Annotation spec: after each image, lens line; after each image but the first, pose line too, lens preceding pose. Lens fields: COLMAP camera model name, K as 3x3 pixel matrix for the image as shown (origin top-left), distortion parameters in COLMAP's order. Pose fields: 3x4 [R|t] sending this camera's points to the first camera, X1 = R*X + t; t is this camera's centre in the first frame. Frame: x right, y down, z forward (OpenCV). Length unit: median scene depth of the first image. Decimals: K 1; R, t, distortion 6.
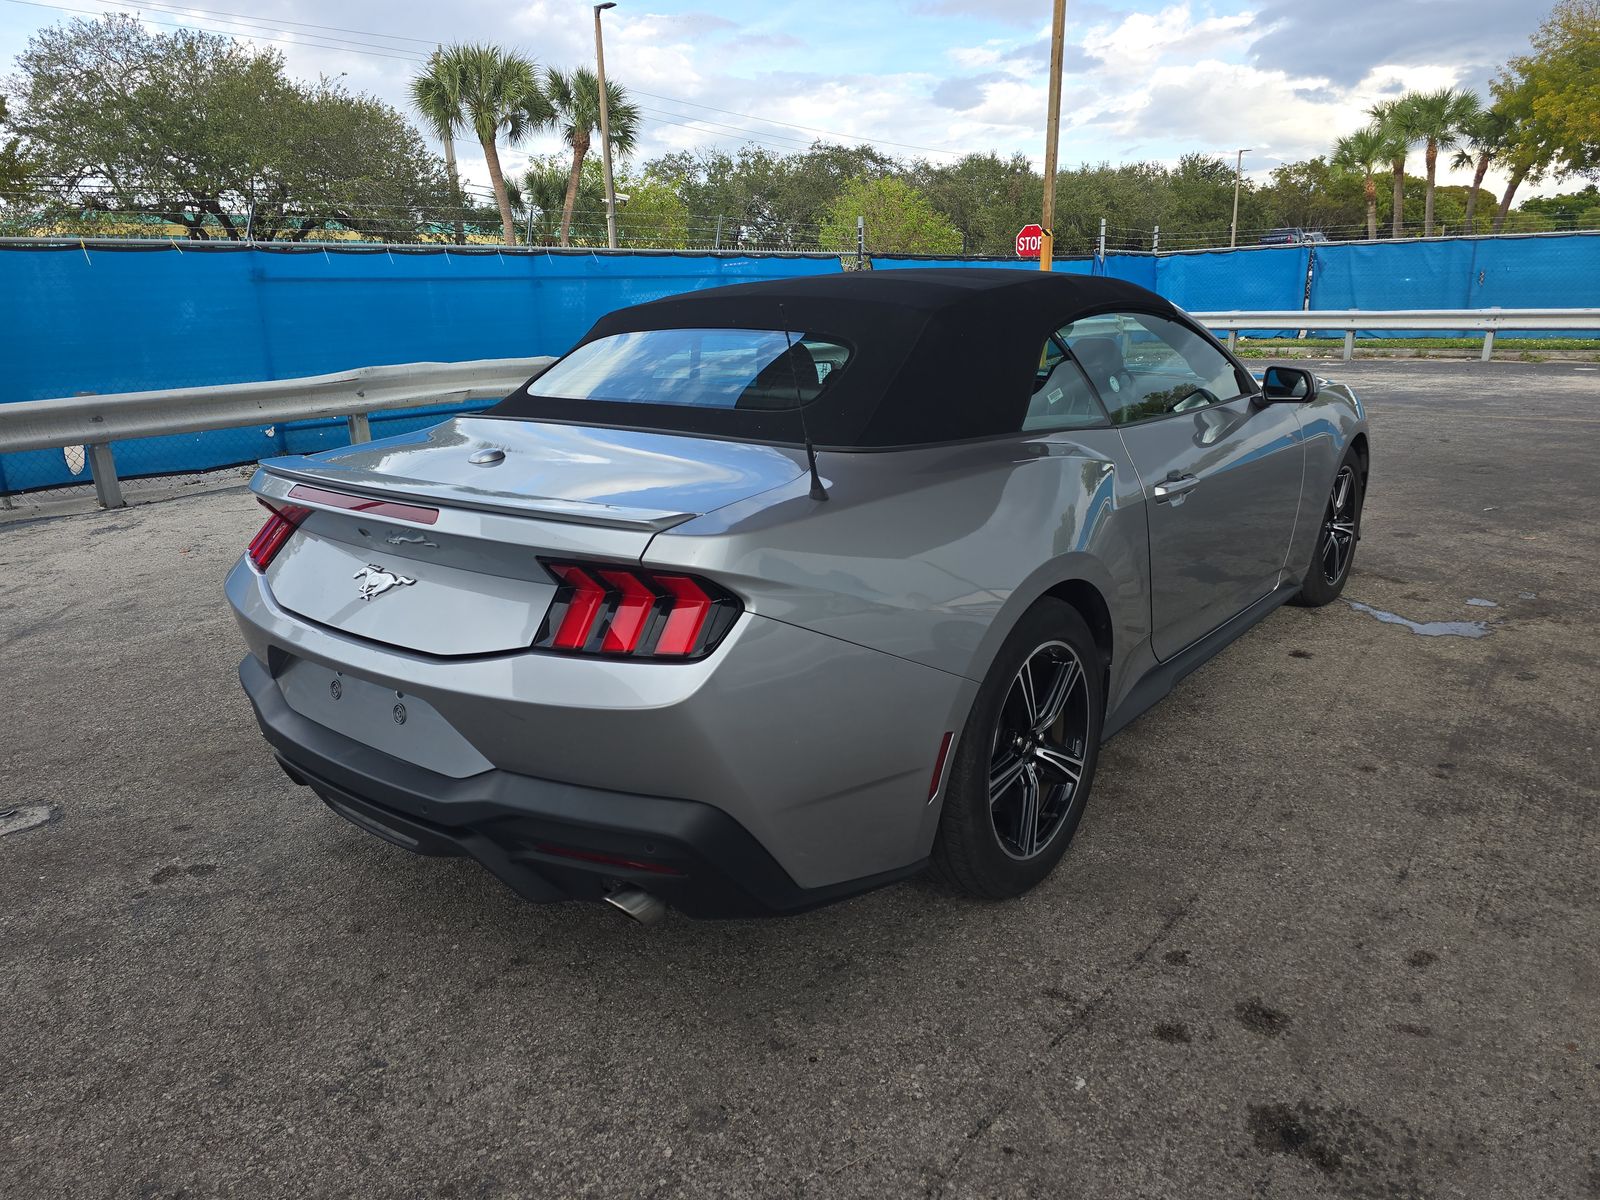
lens RADIAL K [[1070.6, 0, 810.2], [0, 1070.6, 594.7], [0, 0, 1]] dist [0.045084, -0.042066]
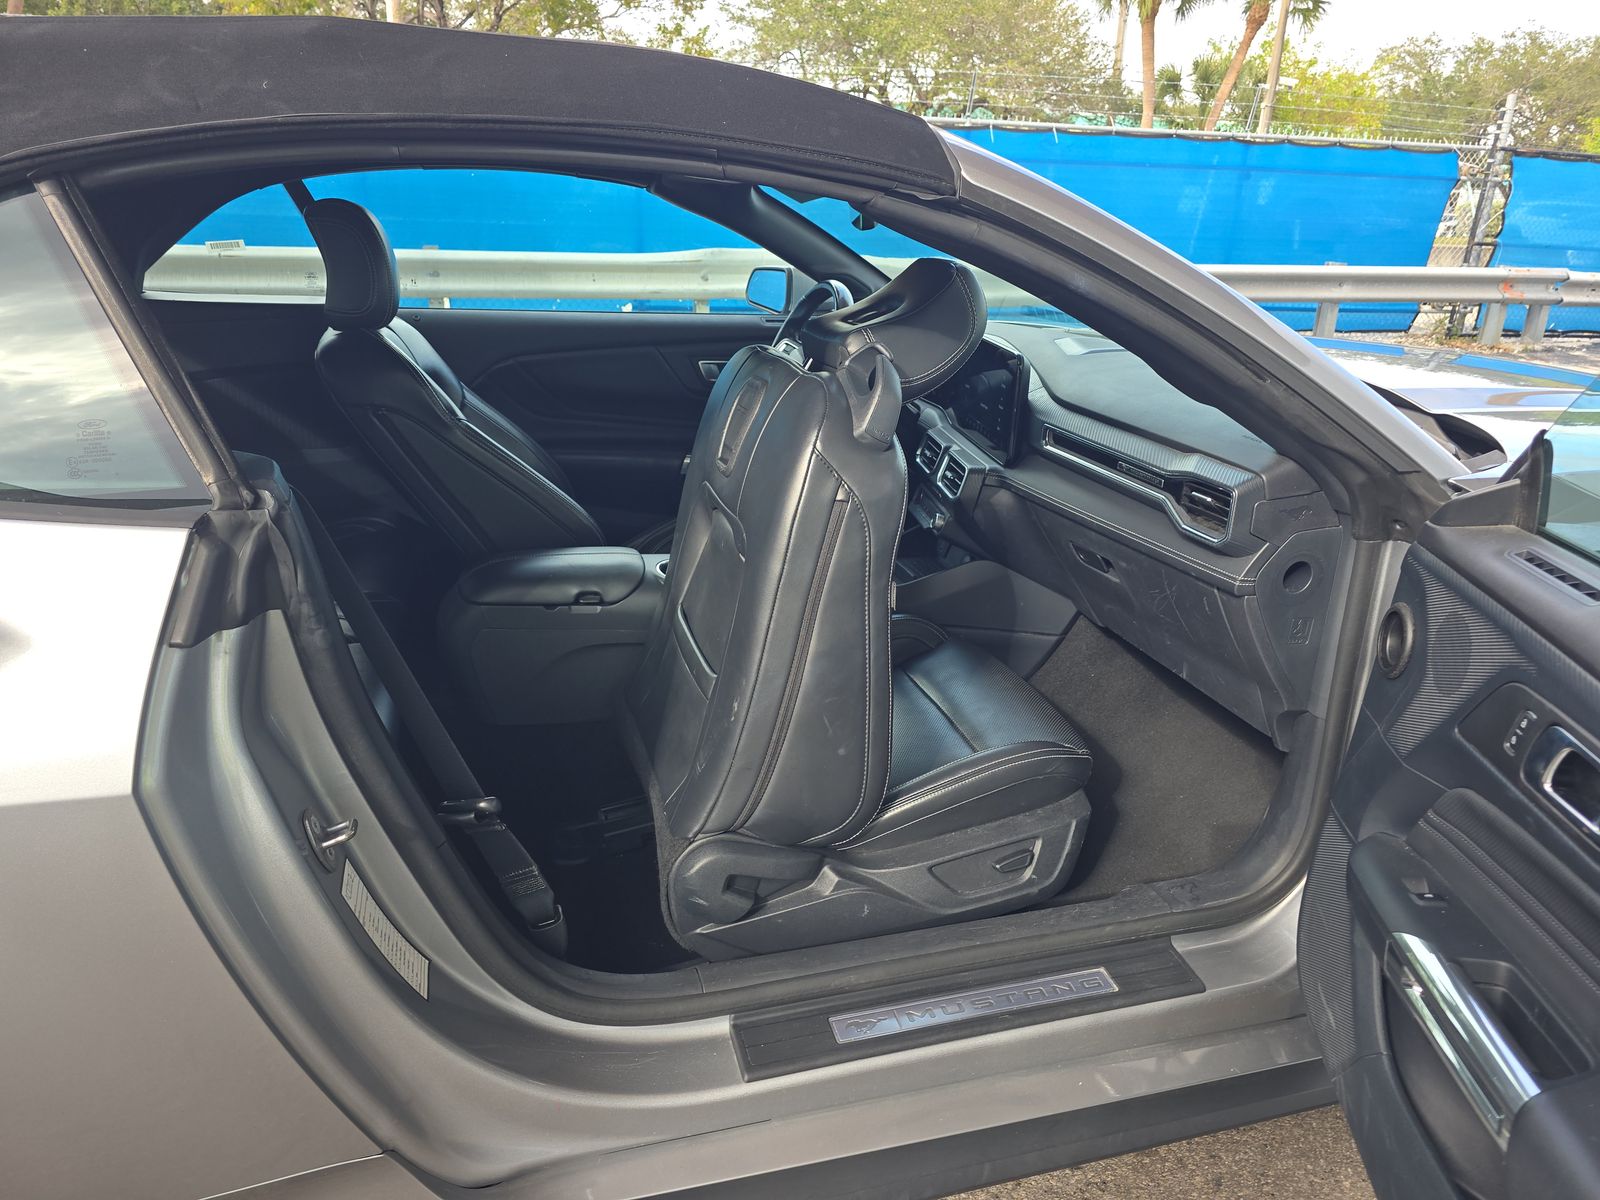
lens RADIAL K [[1070.6, 0, 810.2], [0, 1070.6, 594.7], [0, 0, 1]] dist [0.045084, -0.042066]
pose [[0.821257, 0.249345, -0.513191, 0.053399], [-0.207230, 0.968384, 0.138881, -0.019556], [0.531595, -0.007709, 0.846964, 0.076588]]
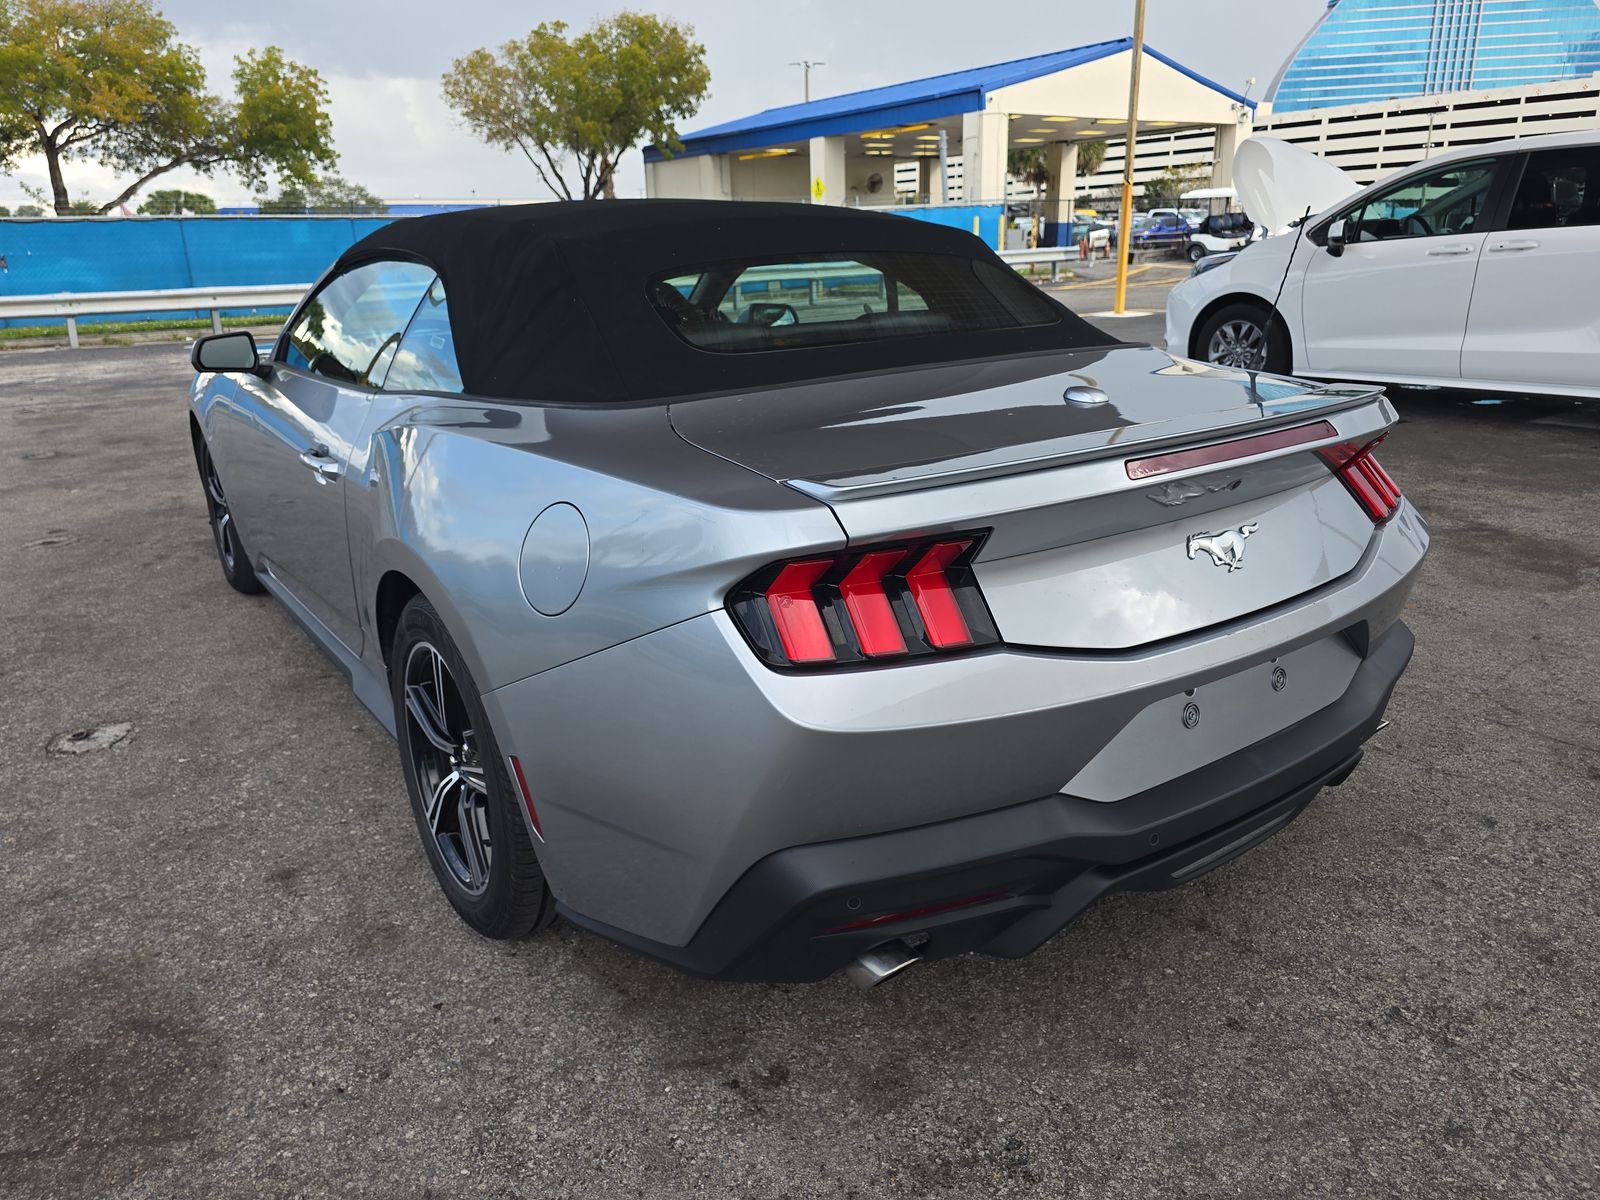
lens RADIAL K [[1070.6, 0, 810.2], [0, 1070.6, 594.7], [0, 0, 1]] dist [0.045084, -0.042066]
pose [[0.270750, -0.279579, 0.921157, -0.083415], [0.275148, 0.939453, 0.204259, -0.015261], [-0.922490, 0.198152, 0.331282, 0.069585]]
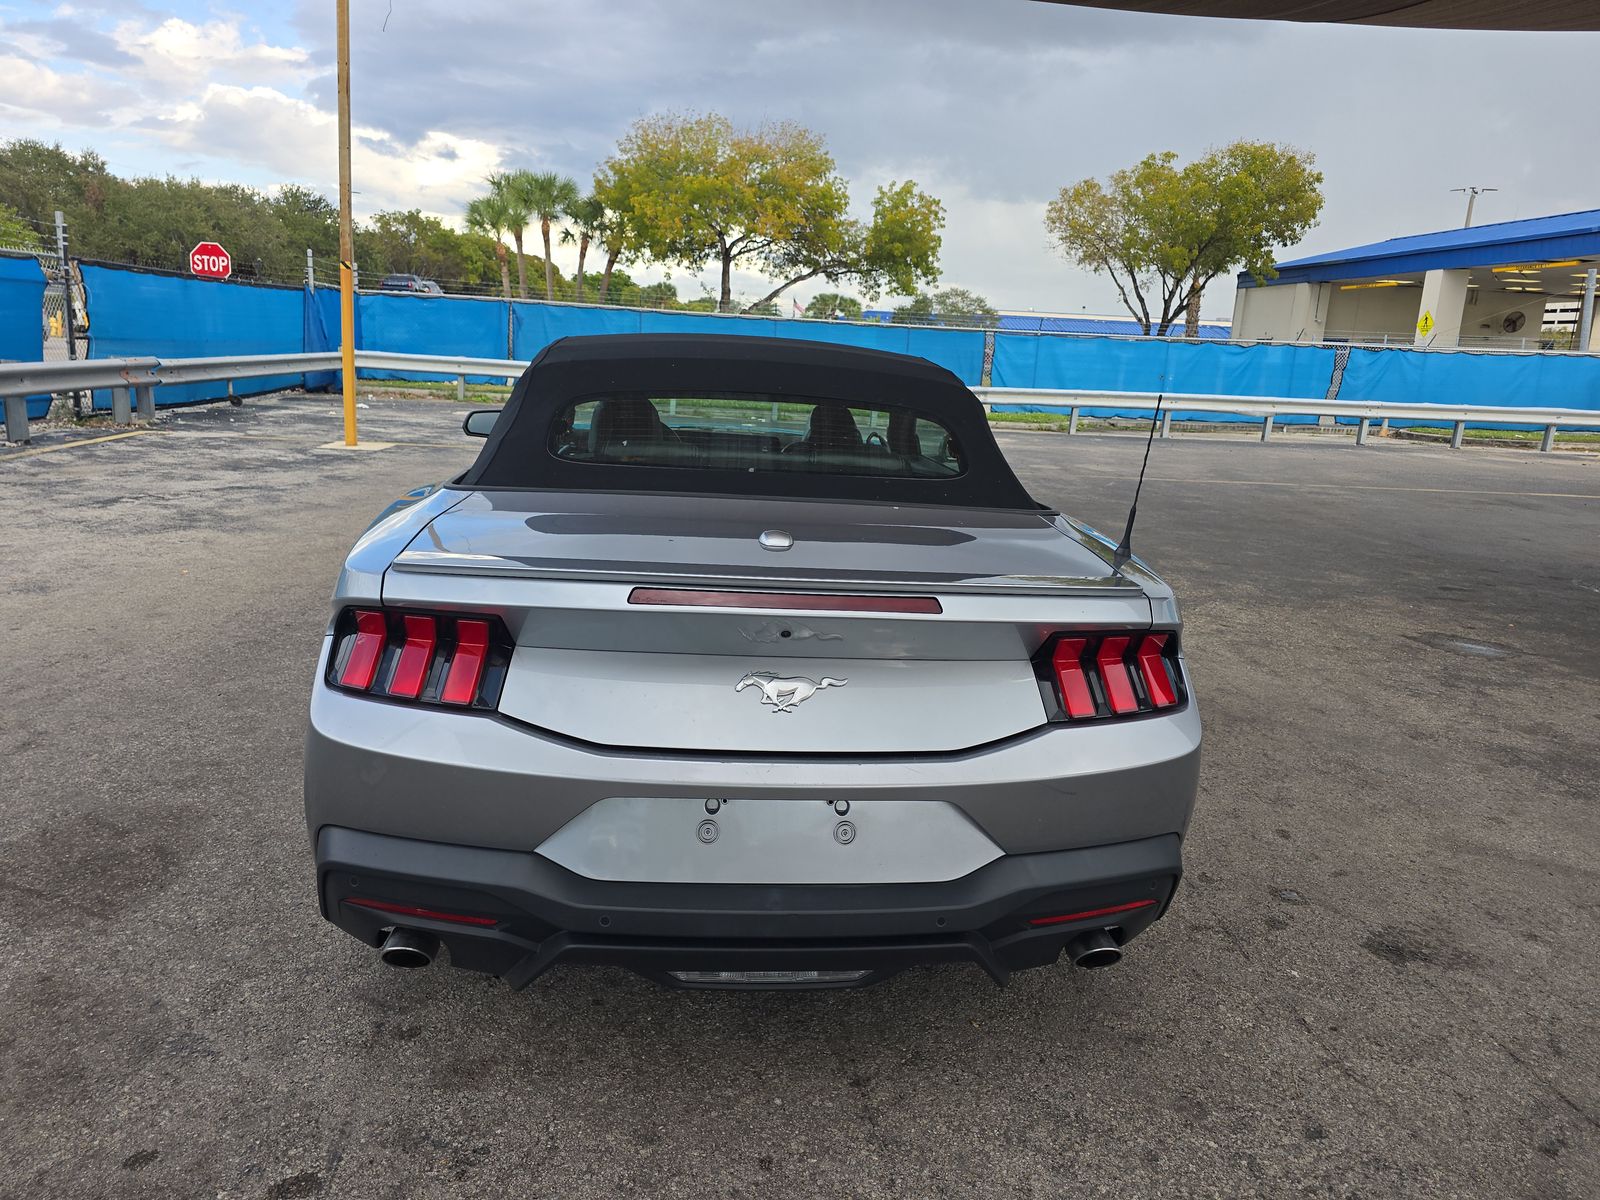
lens RADIAL K [[1065.9, 0, 803.4], [0, 1065.9, 600.9], [0, 0, 1]] dist [0.053164, -0.048027]
pose [[0.715597, -0.095199, 0.691996, -0.066141], [0.114370, 0.993268, 0.018375, -0.006580], [-0.689087, 0.065994, 0.721667, 0.025281]]
